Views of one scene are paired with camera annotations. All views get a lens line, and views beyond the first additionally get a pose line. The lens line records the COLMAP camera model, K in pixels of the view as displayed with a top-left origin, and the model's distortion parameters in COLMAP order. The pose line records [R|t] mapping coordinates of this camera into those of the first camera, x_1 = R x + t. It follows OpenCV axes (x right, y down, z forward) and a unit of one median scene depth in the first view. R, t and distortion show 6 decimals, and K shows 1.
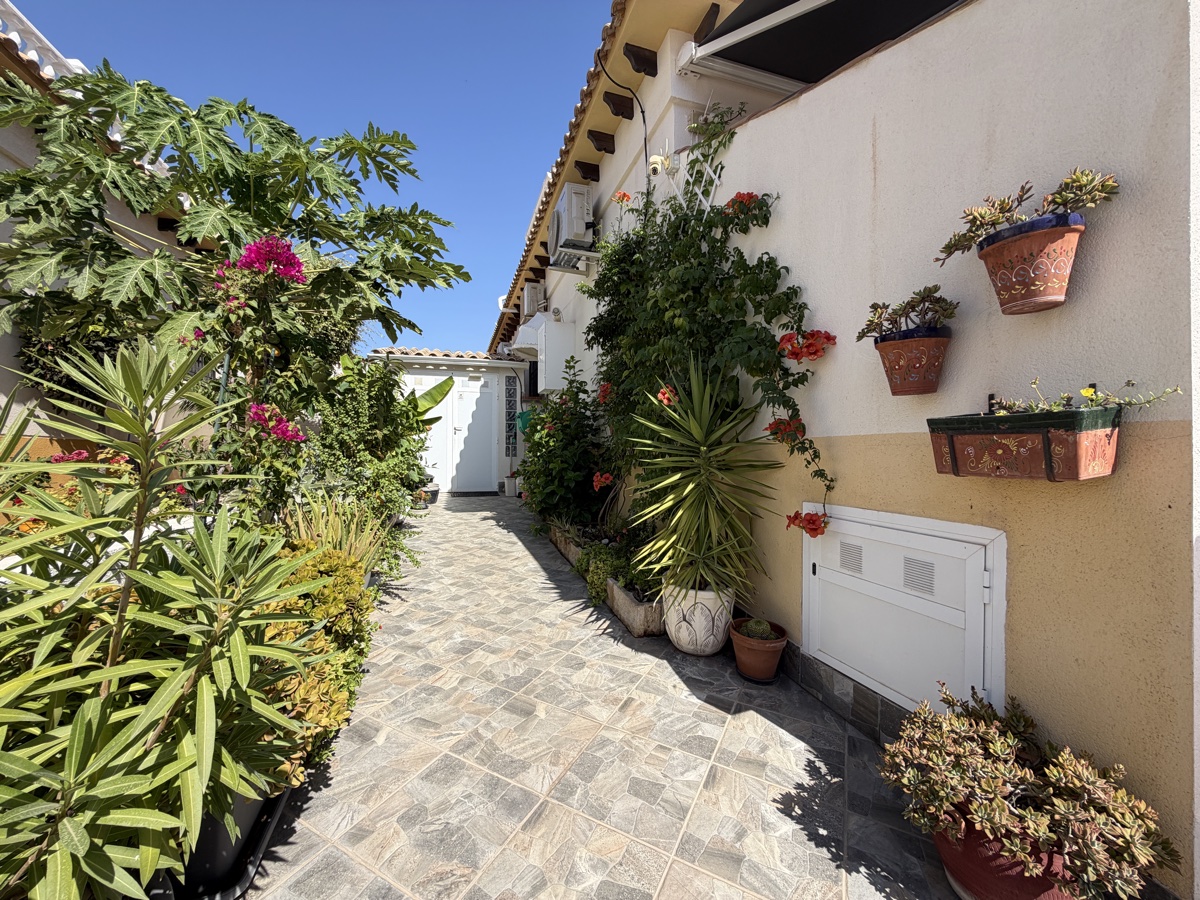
lens RADIAL K [[478.5, 0, 593.7], [0, 478.5, 453.5], [0, 0, 1]] dist [0.001429, -0.000072]
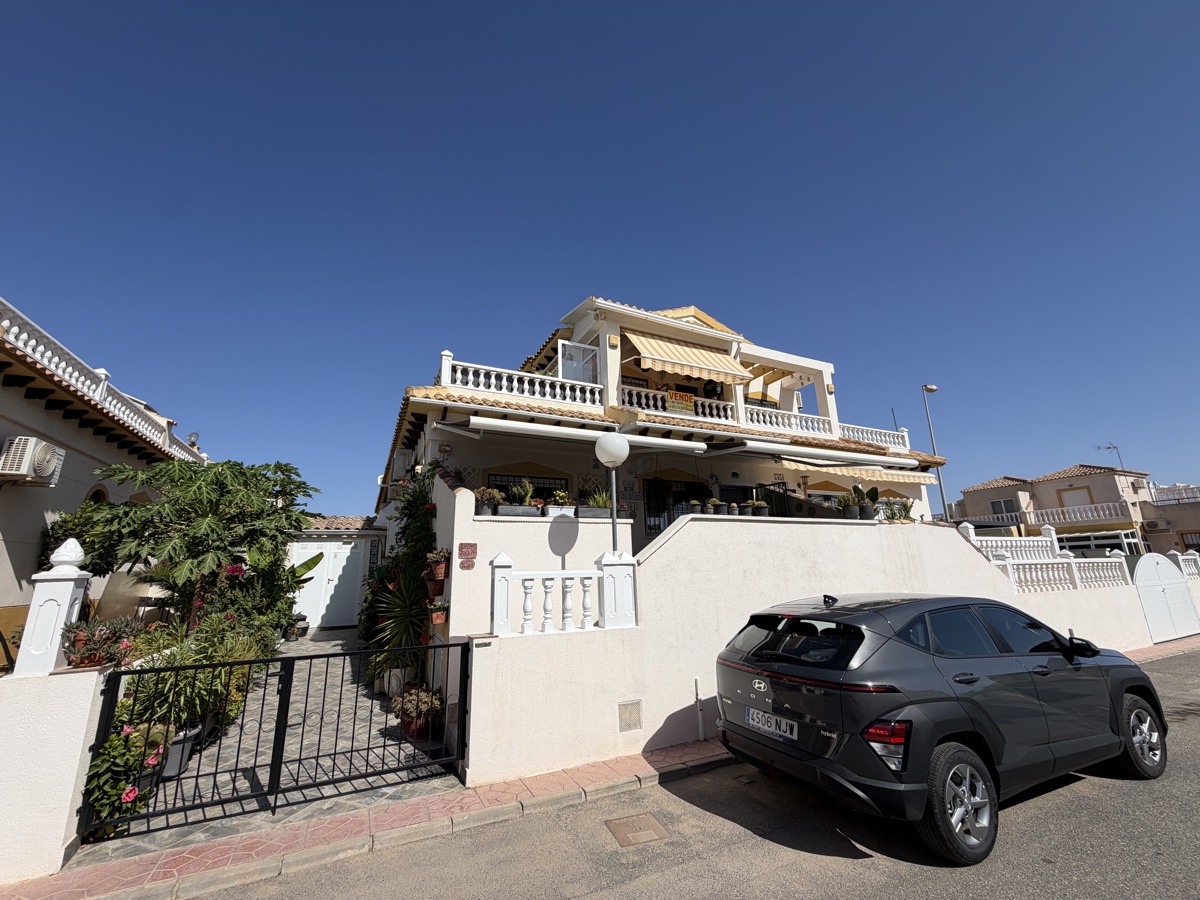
lens RADIAL K [[478.5, 0, 593.8], [0, 478.5, 451.7], [0, 0, 1]] dist [0.001429, -0.000072]
pose [[0.987950, 0.011983, 0.154306, 0.661147], [0.025736, 0.970398, -0.240136, -0.146390], [-0.152616, 0.241214, 0.958397, -1.425006]]
